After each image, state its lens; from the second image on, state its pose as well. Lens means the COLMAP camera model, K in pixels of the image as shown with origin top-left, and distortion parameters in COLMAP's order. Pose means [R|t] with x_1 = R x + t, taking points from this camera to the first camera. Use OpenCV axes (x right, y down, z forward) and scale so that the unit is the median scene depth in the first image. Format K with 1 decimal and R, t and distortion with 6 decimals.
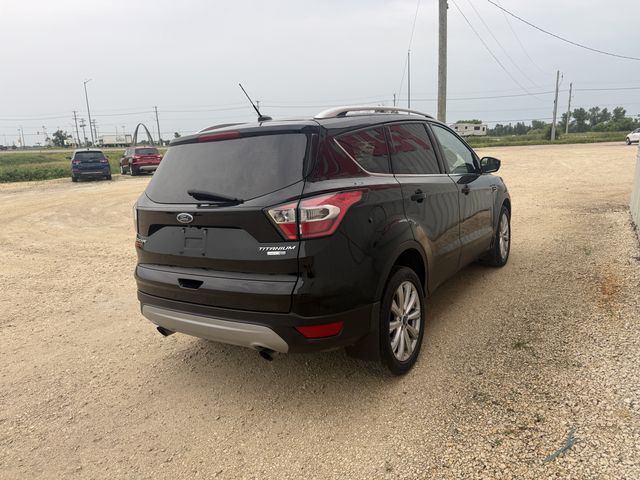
lens RADIAL K [[451.9, 0, 320.6], [0, 451.9, 224.6], [0, 0, 1]] dist [0.065582, -0.120854]
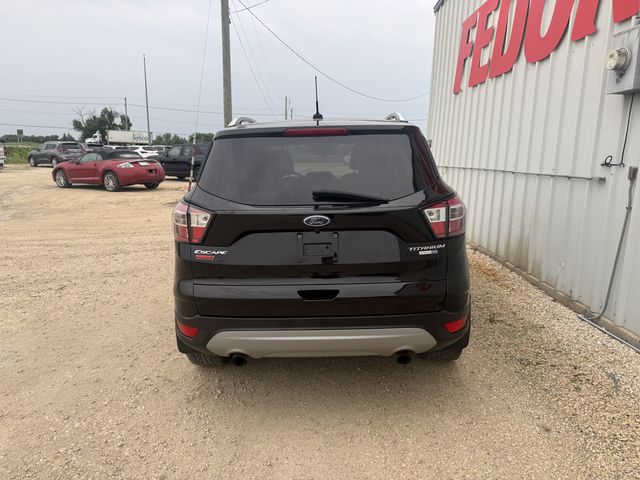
lens RADIAL K [[451.9, 0, 320.6], [0, 451.9, 224.6], [0, 0, 1]] dist [0.065582, -0.120854]
pose [[0.848375, -0.028714, 0.528617, -0.763015], [0.041390, 0.999069, -0.012157, 0.003603], [-0.527776, 0.032193, 0.848773, 0.248090]]
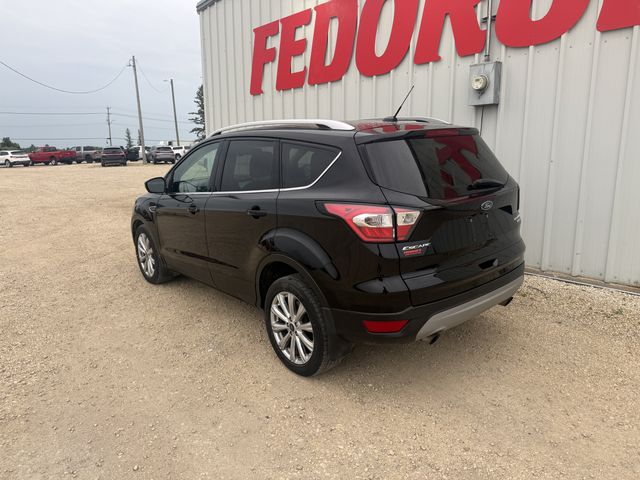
lens RADIAL K [[451.9, 0, 320.6], [0, 451.9, 224.6], [0, 0, 1]] dist [0.065582, -0.120854]
pose [[0.298640, -0.119165, 0.946897, -1.488100], [0.165228, 0.983647, 0.071679, -0.117600], [-0.939954, 0.135047, 0.313446, 1.045556]]
